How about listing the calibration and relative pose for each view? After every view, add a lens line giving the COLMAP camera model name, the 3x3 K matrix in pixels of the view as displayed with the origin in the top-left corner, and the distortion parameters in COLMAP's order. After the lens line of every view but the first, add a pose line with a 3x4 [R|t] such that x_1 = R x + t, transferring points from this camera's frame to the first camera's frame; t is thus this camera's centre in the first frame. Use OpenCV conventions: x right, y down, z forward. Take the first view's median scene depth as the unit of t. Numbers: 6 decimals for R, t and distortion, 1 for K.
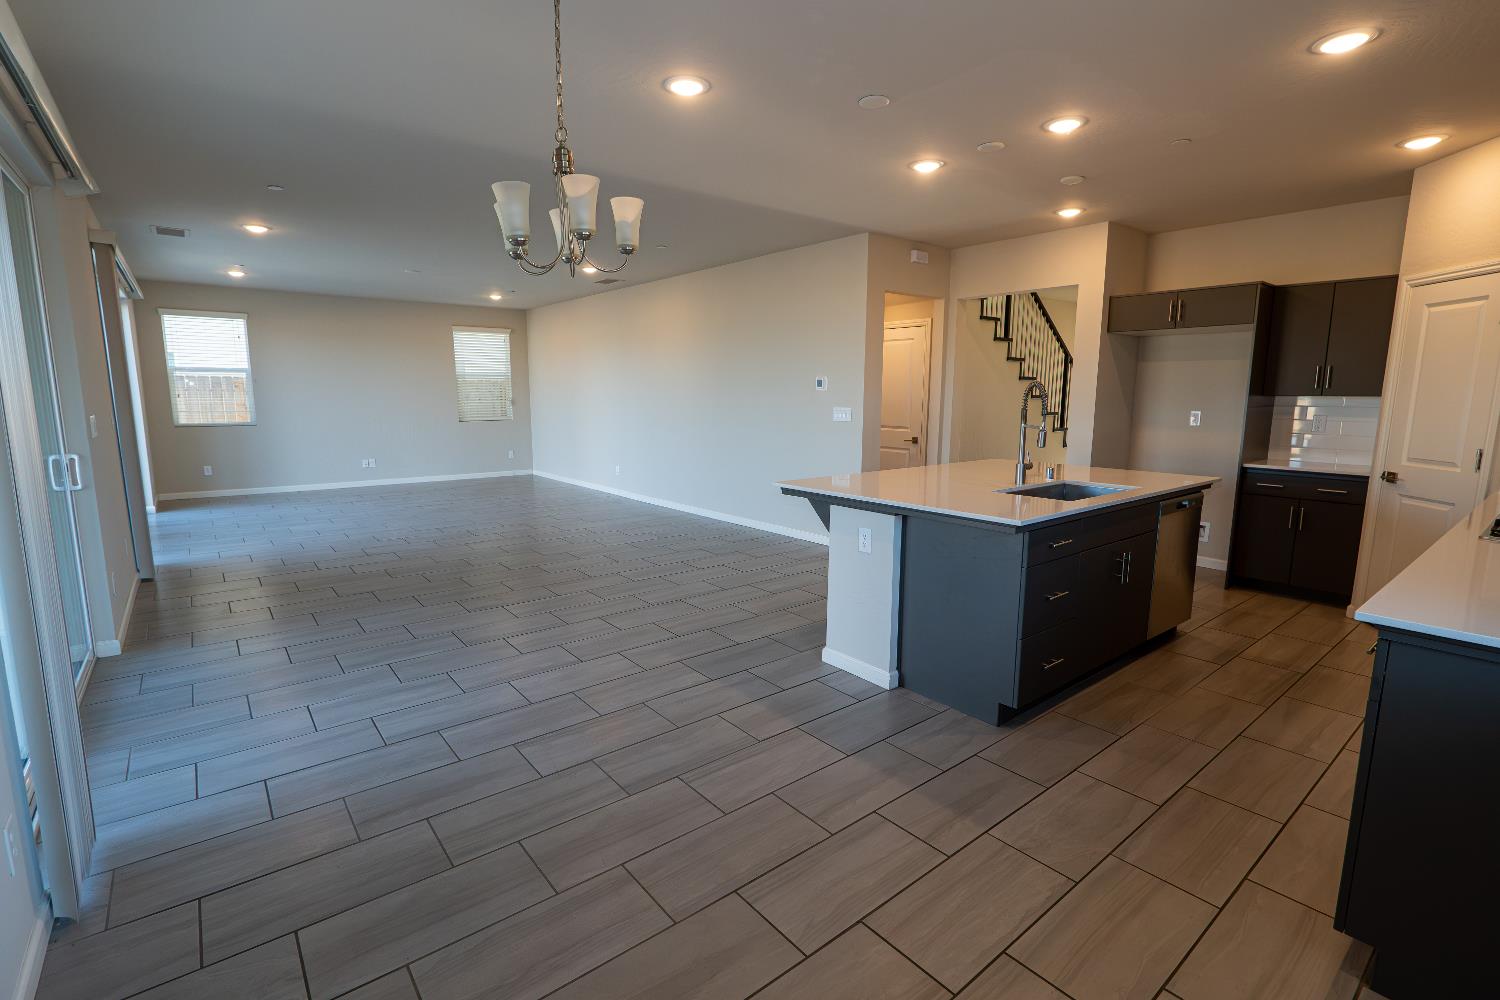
lens RADIAL K [[688.9, 0, 749.2], [0, 688.9, 497.4], [0, 0, 1]] dist [-0.001237, 0.000011]
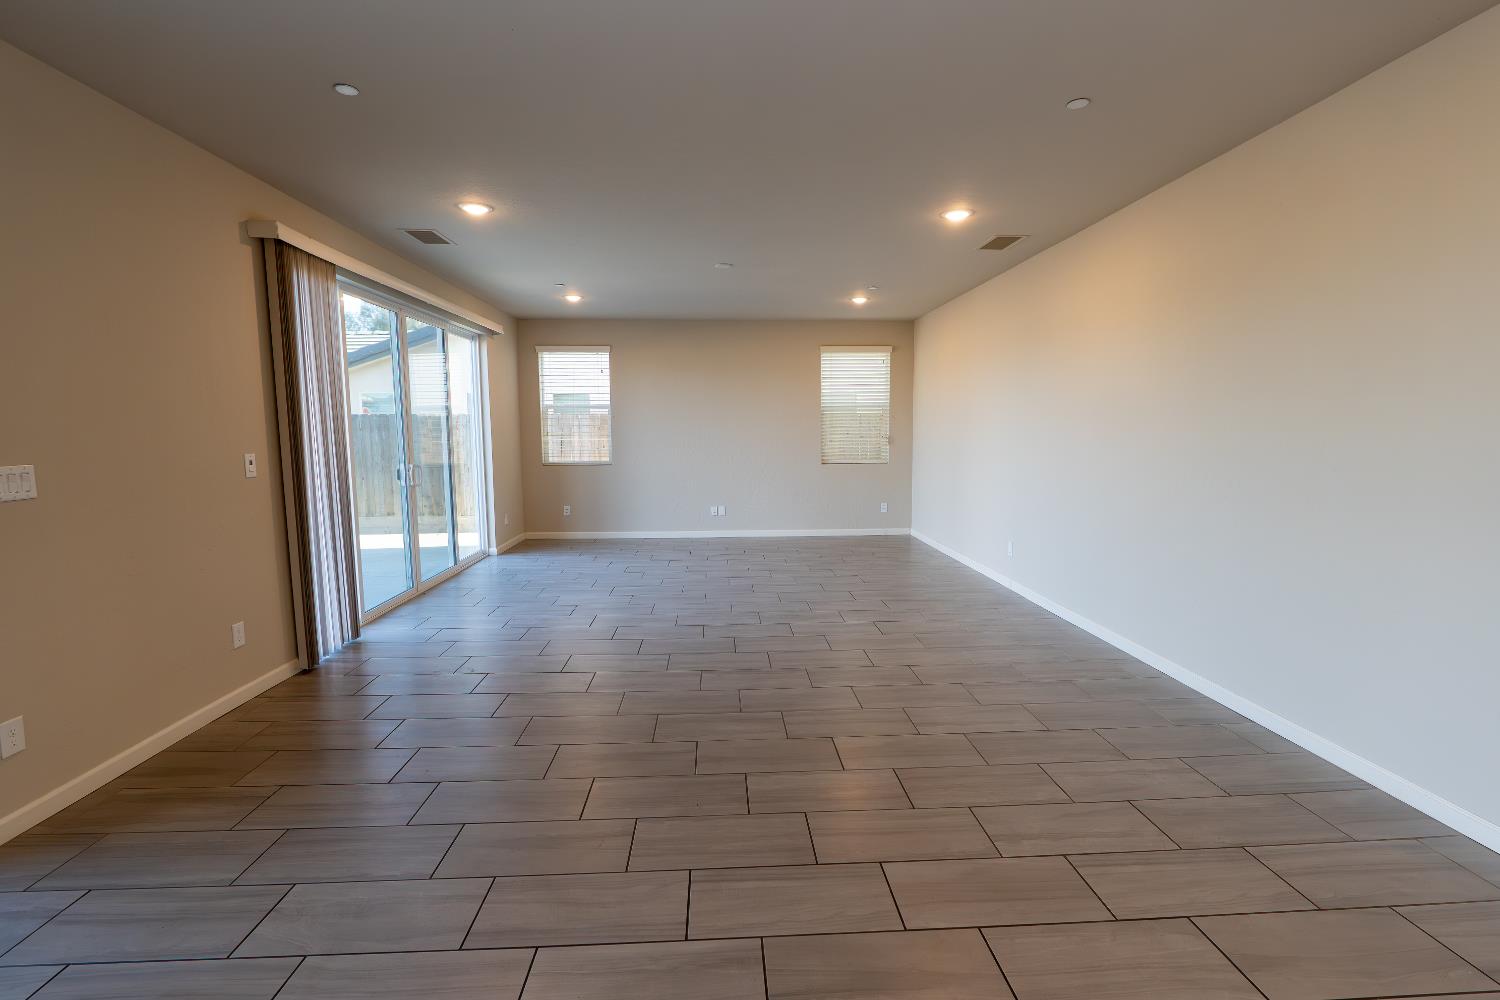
lens RADIAL K [[688.9, 0, 745.8], [0, 688.9, 497.5], [0, 0, 1]] dist [-0.001237, 0.000011]
pose [[0.802347, 0.052648, -0.594532, -0.014571], [-0.082486, 0.996325, -0.023090, -0.054345], [0.591131, 0.067567, 0.803741, 0.363043]]
